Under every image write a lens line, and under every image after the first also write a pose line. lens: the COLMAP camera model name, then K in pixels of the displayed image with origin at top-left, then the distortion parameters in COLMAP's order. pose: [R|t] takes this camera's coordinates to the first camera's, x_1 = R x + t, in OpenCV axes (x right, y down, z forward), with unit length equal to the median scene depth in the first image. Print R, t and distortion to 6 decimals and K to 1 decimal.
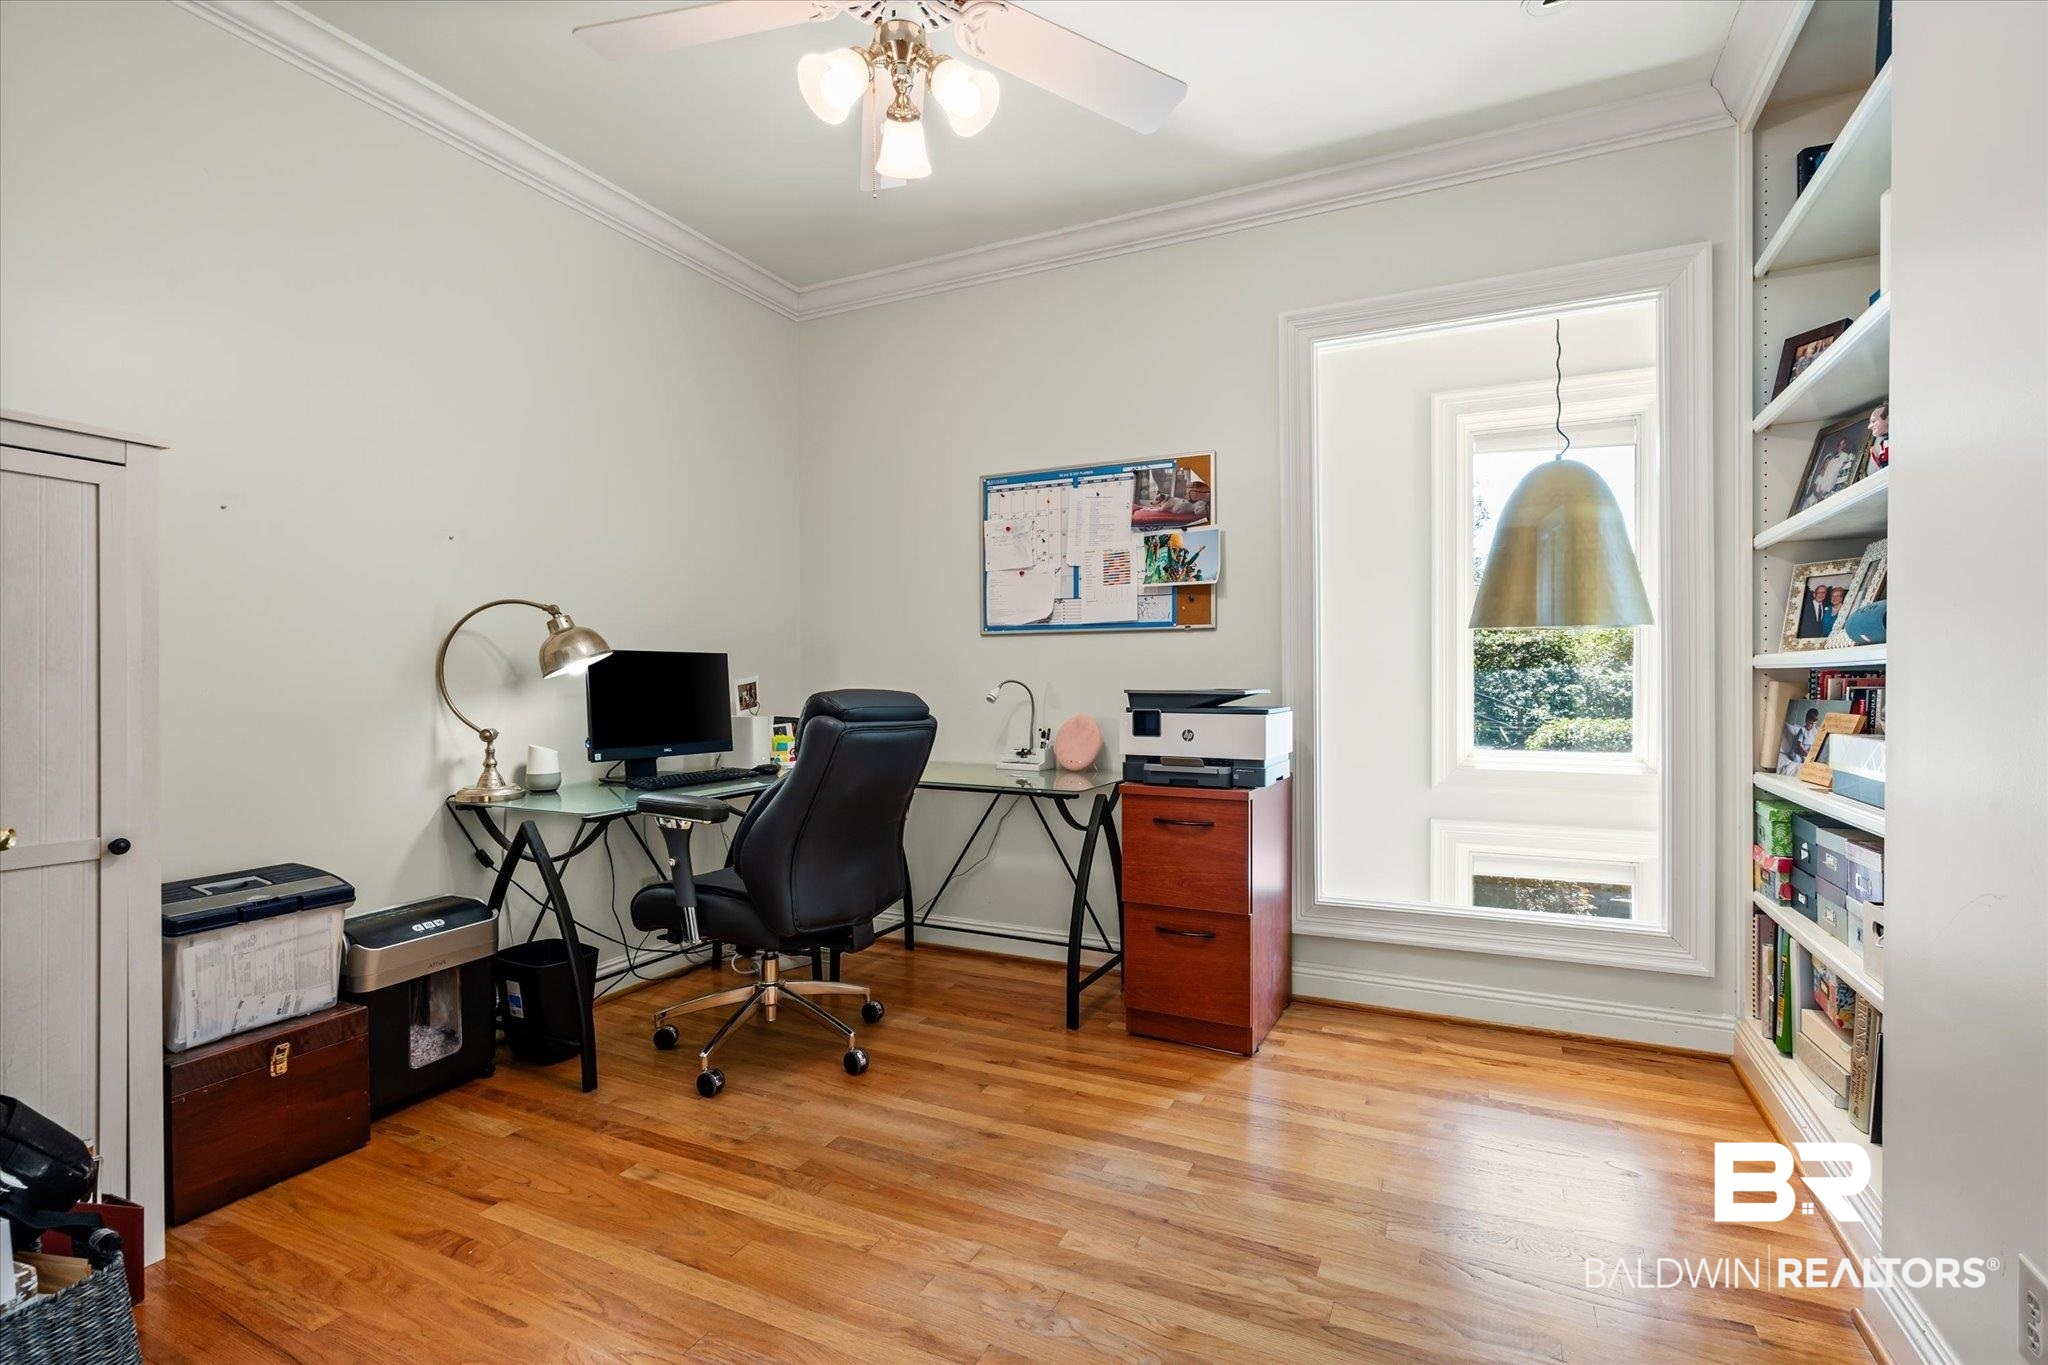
lens RADIAL K [[944.3, 0, 1025.4], [0, 944.3, 659.3], [0, 0, 1]] dist [-0.001665, 0.000170]
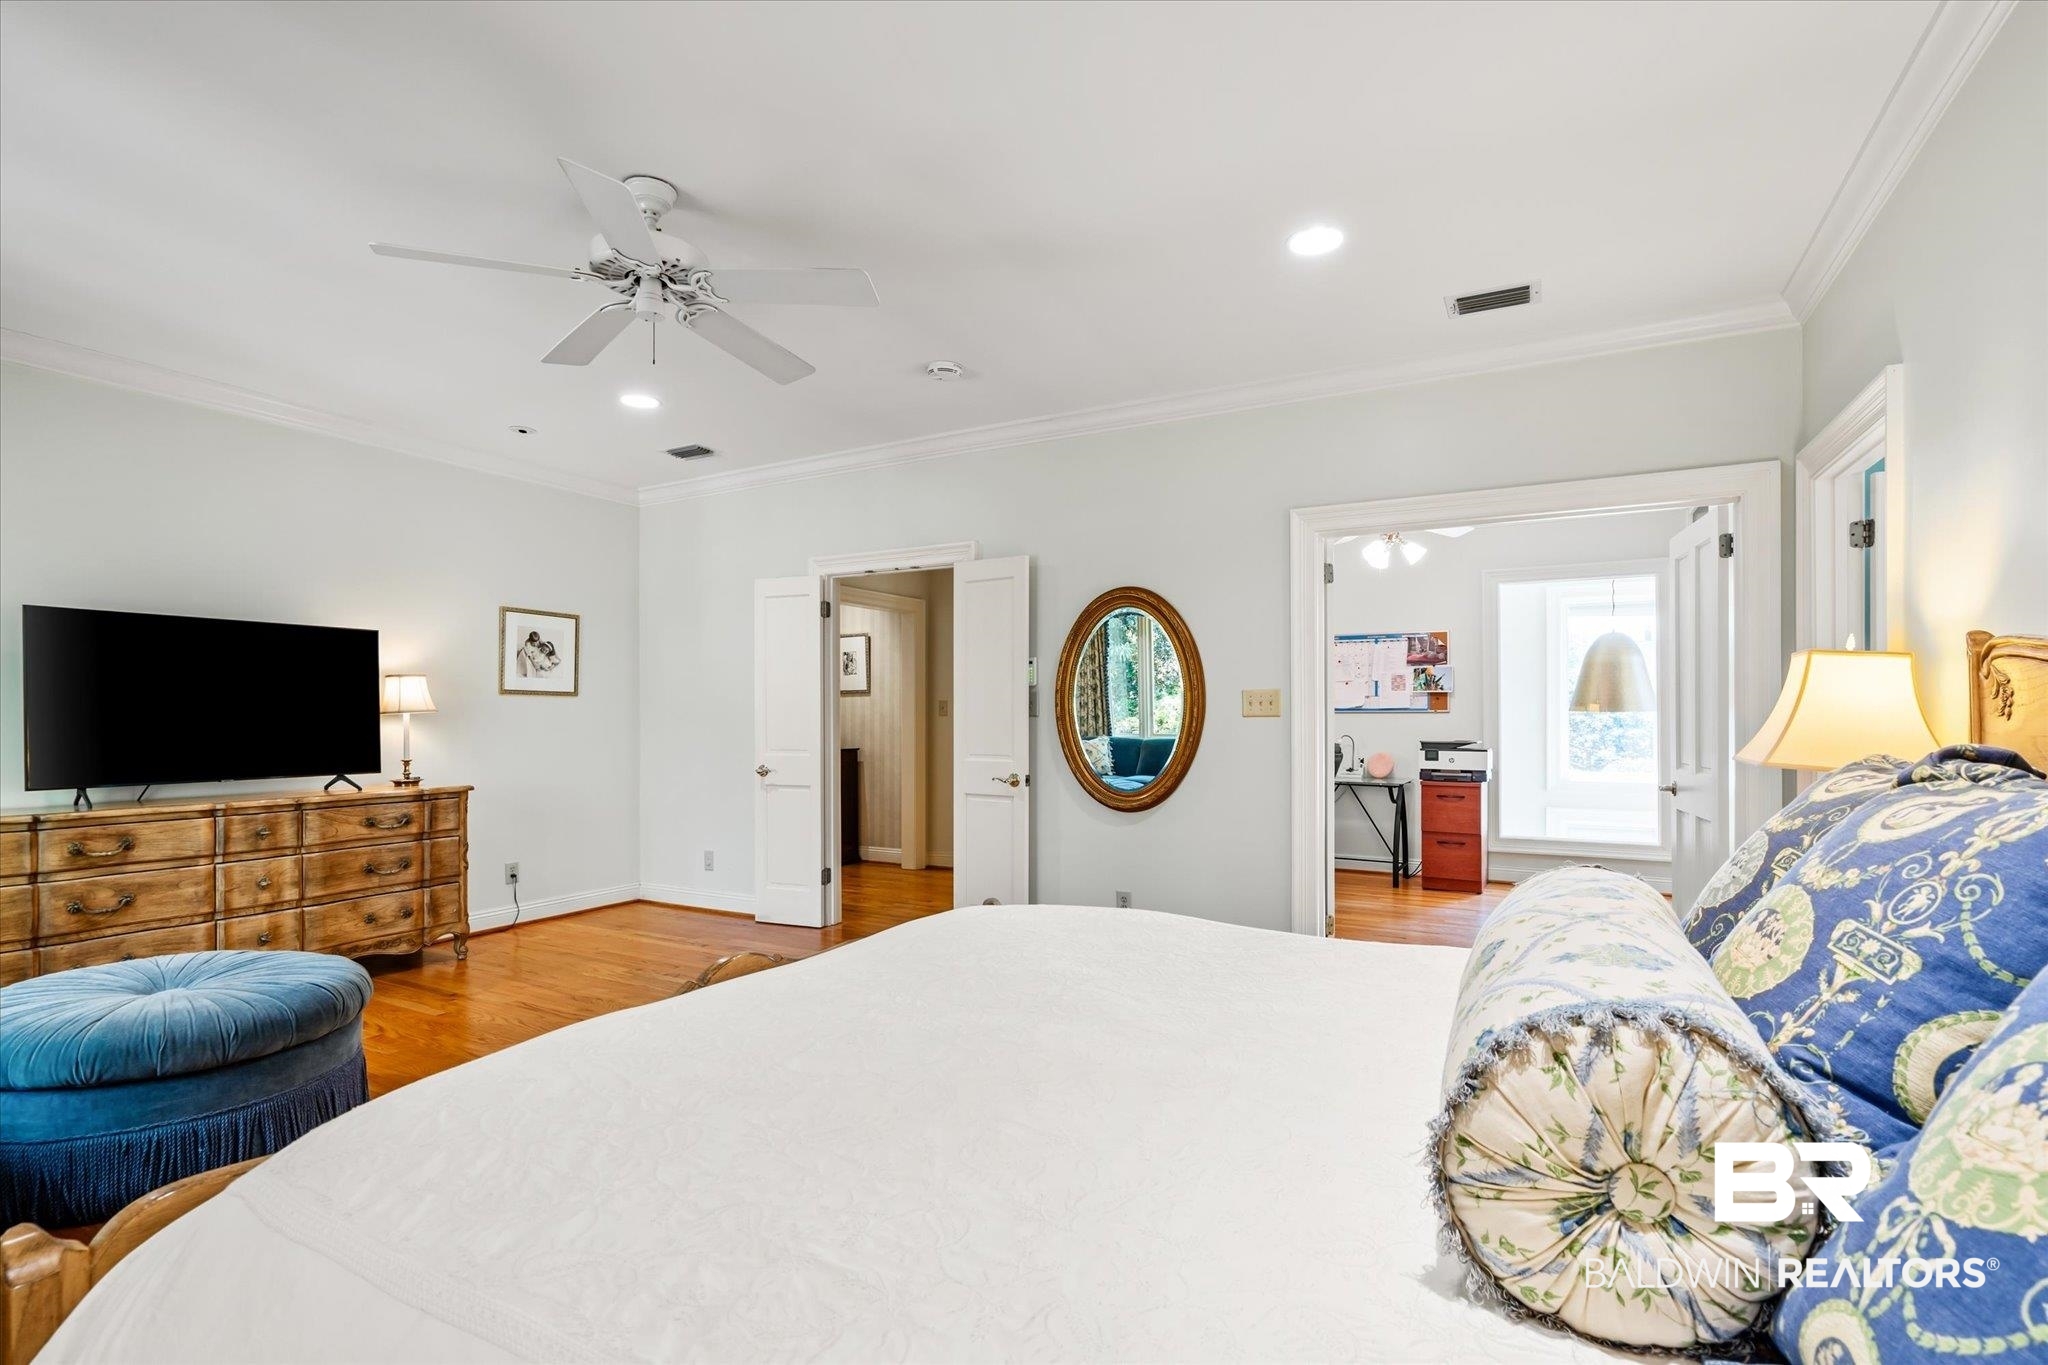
lens RADIAL K [[939.2, 0, 1024.0], [0, 939.2, 682.5], [0, 0, 1]] dist [-0.005846, 0.000169]
pose [[0.998354, 0.003666, -0.057243, -0.651975], [-0.004562, 0.999869, -0.015527, -0.062712], [0.057179, 0.015762, 0.998240, -1.208088]]
